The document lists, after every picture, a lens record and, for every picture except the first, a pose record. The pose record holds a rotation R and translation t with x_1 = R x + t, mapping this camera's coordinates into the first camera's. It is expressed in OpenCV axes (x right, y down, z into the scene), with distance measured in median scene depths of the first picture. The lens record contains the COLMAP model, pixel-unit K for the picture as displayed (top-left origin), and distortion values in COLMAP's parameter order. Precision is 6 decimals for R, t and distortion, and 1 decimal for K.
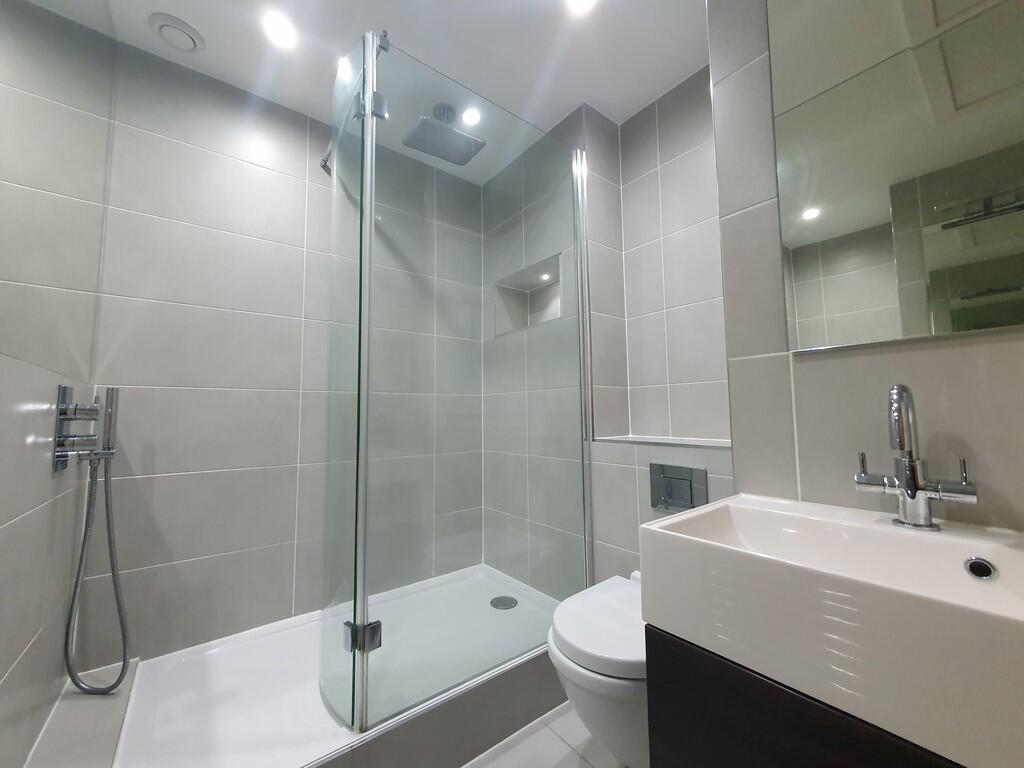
lens RADIAL K [[400.8, 0, 511.3], [0, 400.8, 382.1], [0, 0, 1]] dist [0.003270, 0.000095]
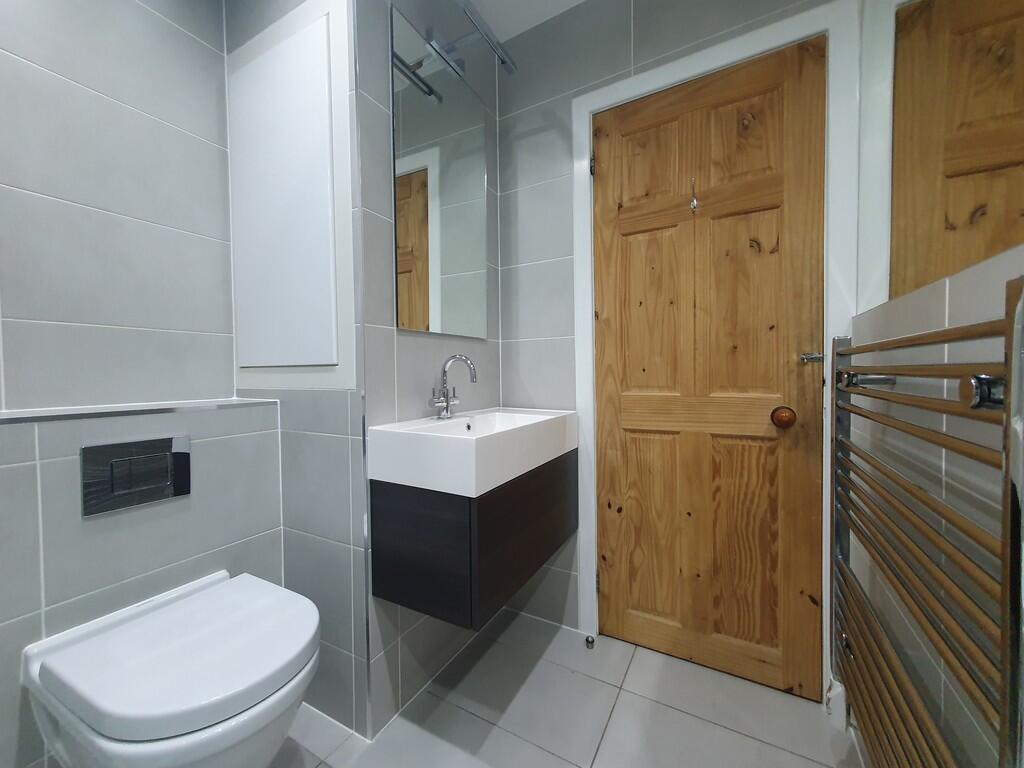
lens RADIAL K [[400.8, 0, 511.1], [0, 400.8, 382.7], [0, 0, 1]] dist [0.003270, 0.000095]
pose [[-0.397176, -0.010173, 0.917686, -0.600574], [-0.061680, 0.997974, -0.015632, 0.088934], [-0.915667, -0.062812, -0.396999, 0.810391]]
